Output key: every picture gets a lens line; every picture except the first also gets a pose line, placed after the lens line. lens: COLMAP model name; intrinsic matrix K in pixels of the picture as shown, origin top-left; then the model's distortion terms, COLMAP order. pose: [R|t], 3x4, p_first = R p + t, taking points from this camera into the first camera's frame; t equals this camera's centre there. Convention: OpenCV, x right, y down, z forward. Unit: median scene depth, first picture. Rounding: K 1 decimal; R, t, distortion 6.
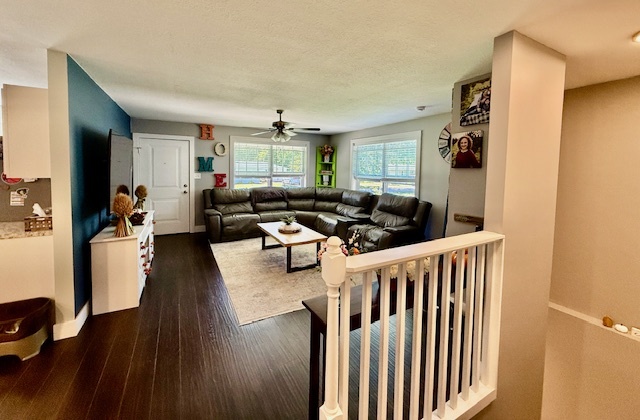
lens RADIAL K [[254.4, 0, 322.1], [0, 254.4, 180.2], [0, 0, 1]] dist [-0.008729, 0.000241]
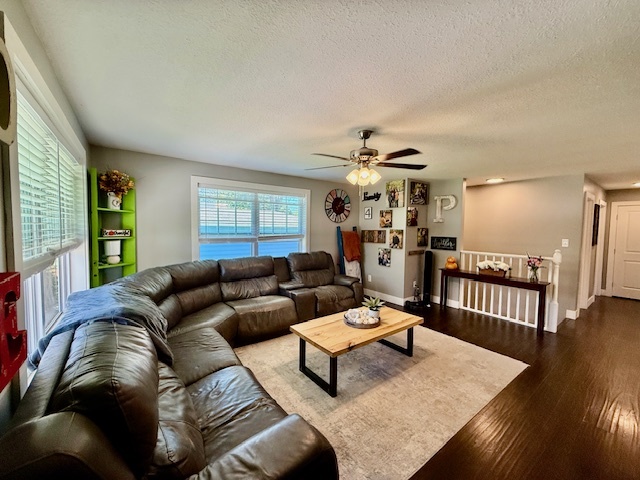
lens RADIAL K [[253.8, 0, 317.9], [0, 253.8, 240.2], [0, 0, 1]] dist [-0.000106, -0.000150]
pose [[-0.120483, -0.070555, 0.990205, -0.792907], [0.034078, 0.996589, 0.075156, -0.070761], [-0.992130, 0.042799, -0.117668, 1.239770]]
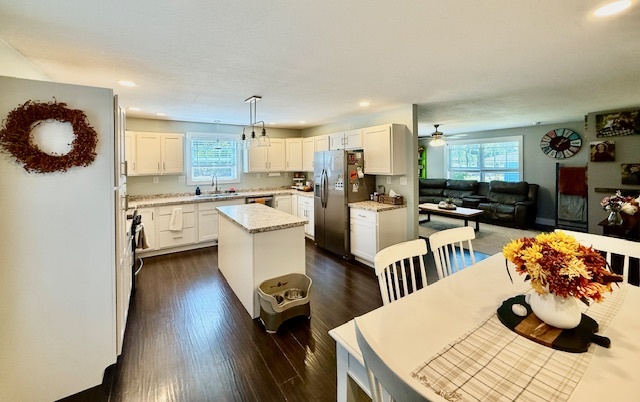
lens RADIAL K [[254.6, 0, 318.7], [0, 254.6, 162.6], [0, 0, 1]] dist [0.000173, -0.000155]
pose [[0.997469, -0.031241, 0.063879, -0.971373], [0.034152, 0.998403, -0.045000, -0.017414], [-0.062371, 0.047067, 0.996943, -0.410638]]
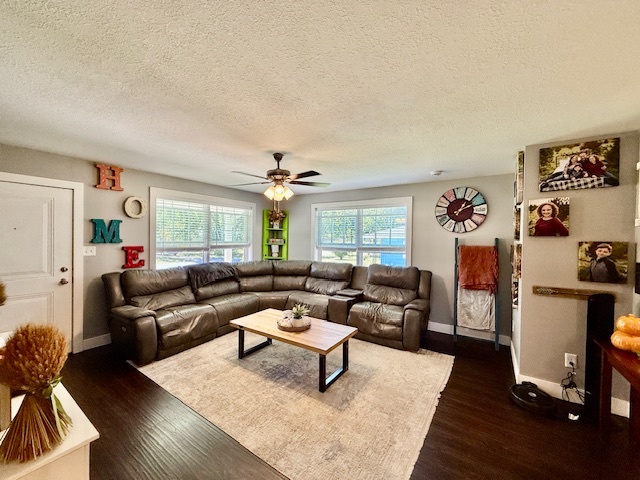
lens RADIAL K [[253.8, 0, 319.8], [0, 253.8, 240.2], [0, 0, 1]] dist [-0.000106, -0.000150]
pose [[0.894622, -0.011871, 0.446667, -0.392822], [0.024480, 0.999448, -0.022469, -0.022083], [-0.446153, 0.031035, 0.894418, 0.344014]]
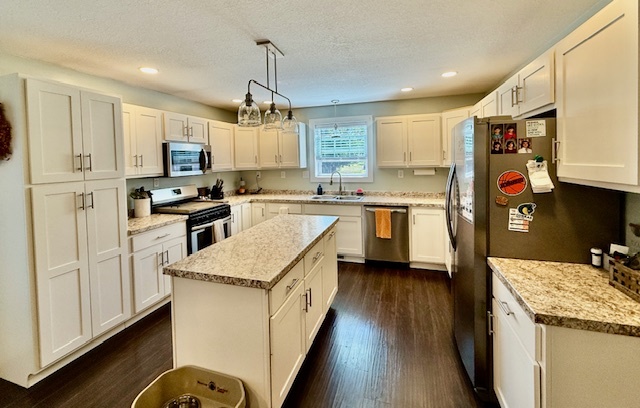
lens RADIAL K [[272.4, 0, 319.3], [0, 272.4, 165.9], [0, 0, 1]] dist [0.003406, -0.001063]
pose [[0.672041, -0.019563, -0.740255, -0.657493], [0.002861, 0.999712, -0.023822, -0.025124], [0.740508, 0.013891, 0.671904, 0.139081]]
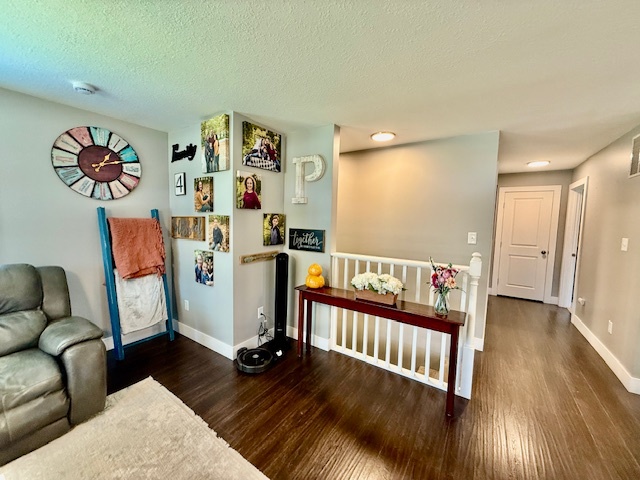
lens RADIAL K [[253.8, 0, 317.4], [0, 253.8, 239.7], [0, 0, 1]] dist [-0.000106, -0.000150]
pose [[-0.439049, -0.104171, 0.892404, -0.297019], [0.012030, 0.992485, 0.121772, -0.029461], [-0.898383, 0.064199, -0.434496, 0.773011]]
